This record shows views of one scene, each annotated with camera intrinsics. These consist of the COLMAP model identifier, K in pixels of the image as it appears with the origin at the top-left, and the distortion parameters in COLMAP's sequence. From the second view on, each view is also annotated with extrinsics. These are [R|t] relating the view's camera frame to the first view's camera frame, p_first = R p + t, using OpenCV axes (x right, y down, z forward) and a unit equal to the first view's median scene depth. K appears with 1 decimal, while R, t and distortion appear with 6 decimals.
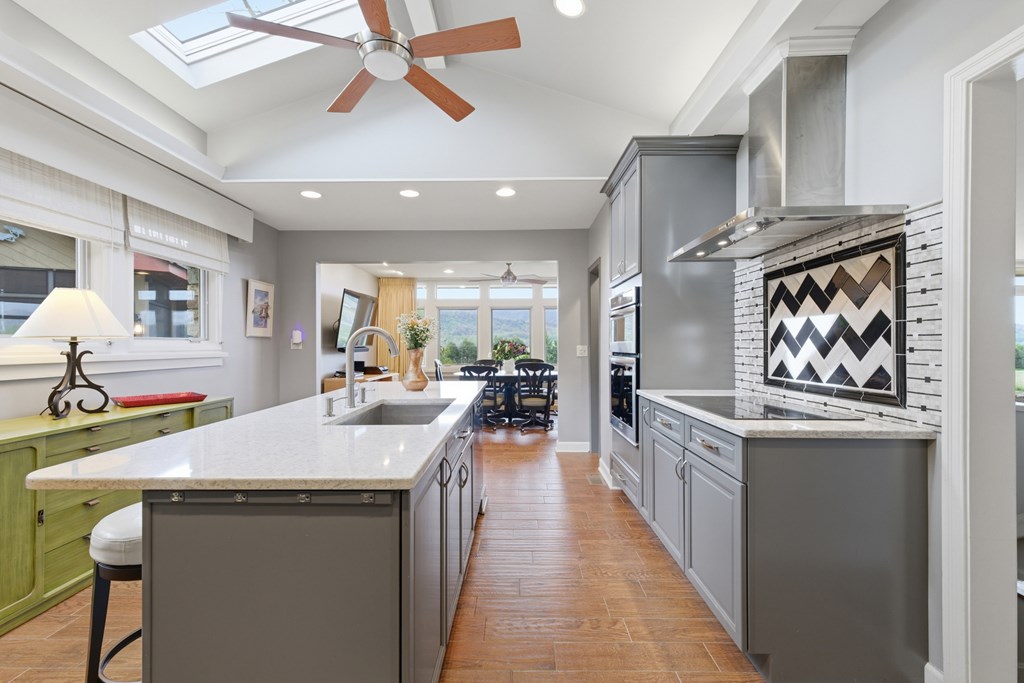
lens RADIAL K [[453.0, 0, 510.2], [0, 453.0, 339.4], [0, 0, 1]] dist [0.025150, -0.009951]
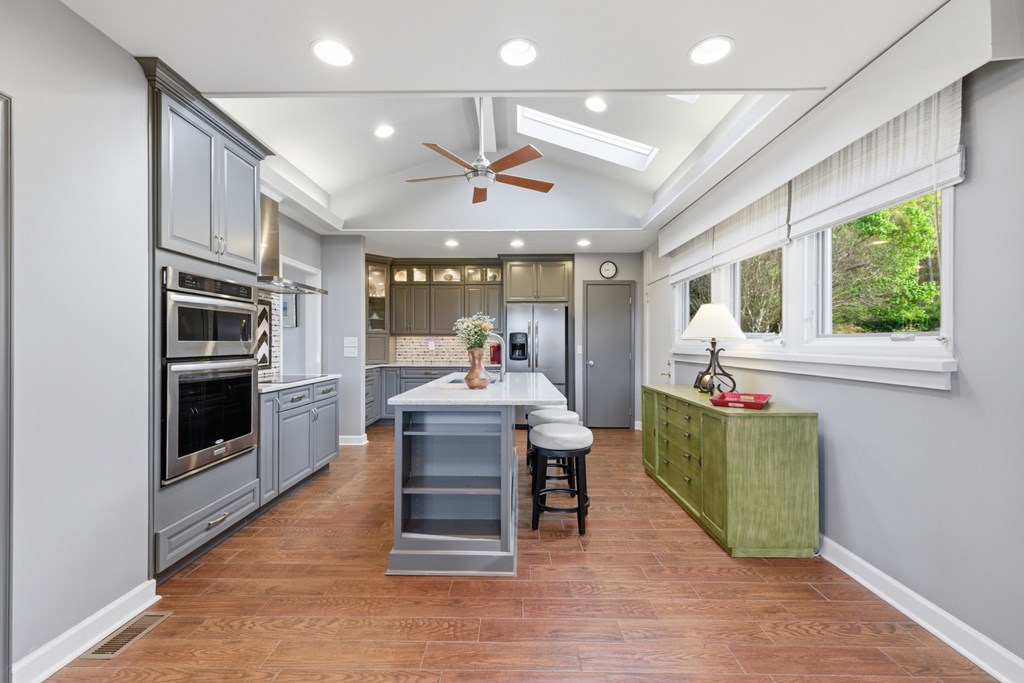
lens RADIAL K [[453.0, 0, 510.2], [0, 453.0, 339.4], [0, 0, 1]] dist [0.025150, -0.009951]
pose [[-0.999972, 0.005808, 0.004694, -0.349911], [0.005738, 0.999877, -0.014597, 0.018341], [-0.004778, -0.014570, -0.999882, 2.436674]]
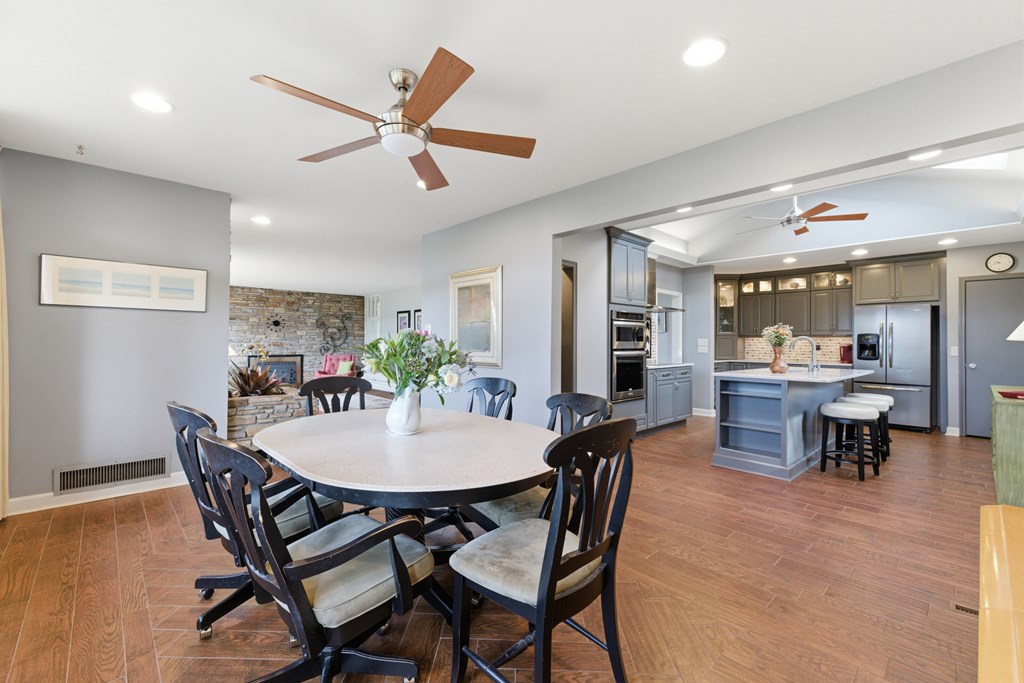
lens RADIAL K [[453.0, 0, 510.2], [0, 453.0, 339.4], [0, 0, 1]] dist [0.025150, -0.009951]
pose [[-0.712963, 0.006273, 0.701173, -0.813556], [-0.004932, 0.999890, -0.013961, 0.025865], [-0.701184, -0.013412, -0.712854, 3.387535]]
